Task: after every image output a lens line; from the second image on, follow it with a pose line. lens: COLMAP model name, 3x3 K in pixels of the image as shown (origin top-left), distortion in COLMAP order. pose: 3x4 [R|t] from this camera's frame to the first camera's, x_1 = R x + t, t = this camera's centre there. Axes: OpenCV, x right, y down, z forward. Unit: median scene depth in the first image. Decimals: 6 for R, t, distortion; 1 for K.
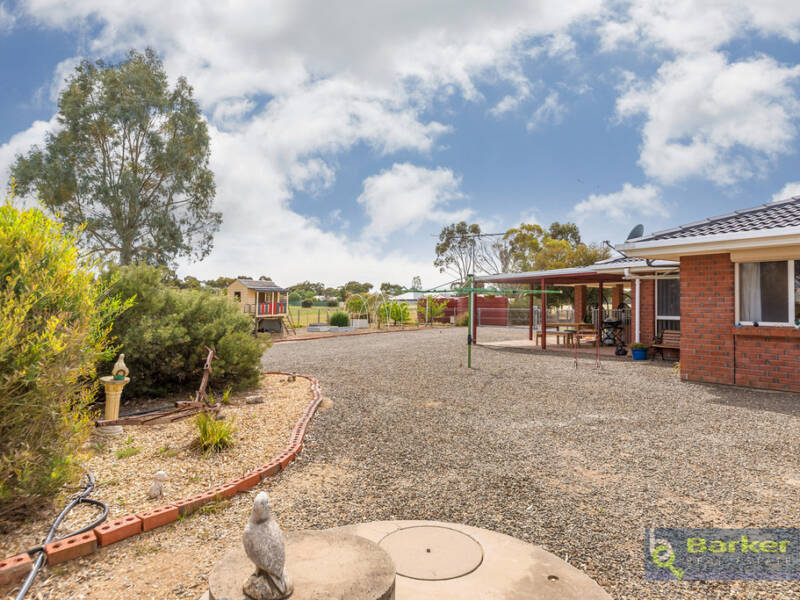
lens RADIAL K [[534.8, 0, 406.0], [0, 534.8, 297.9], [0, 0, 1]] dist [0.001286, -0.000544]
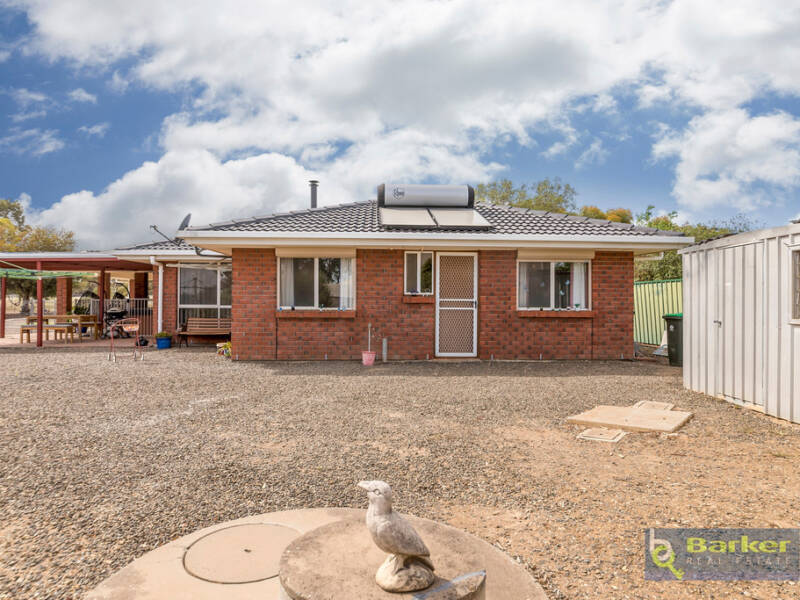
lens RADIAL K [[534.8, 0, 401.7], [0, 534.8, 300.0], [0, 0, 1]] dist [0.001286, -0.000544]
pose [[0.536435, 0.001487, 0.843940, -0.240969], [-0.012898, 0.999896, 0.006437, 0.018390], [-0.843843, -0.014338, 0.536398, 0.129219]]
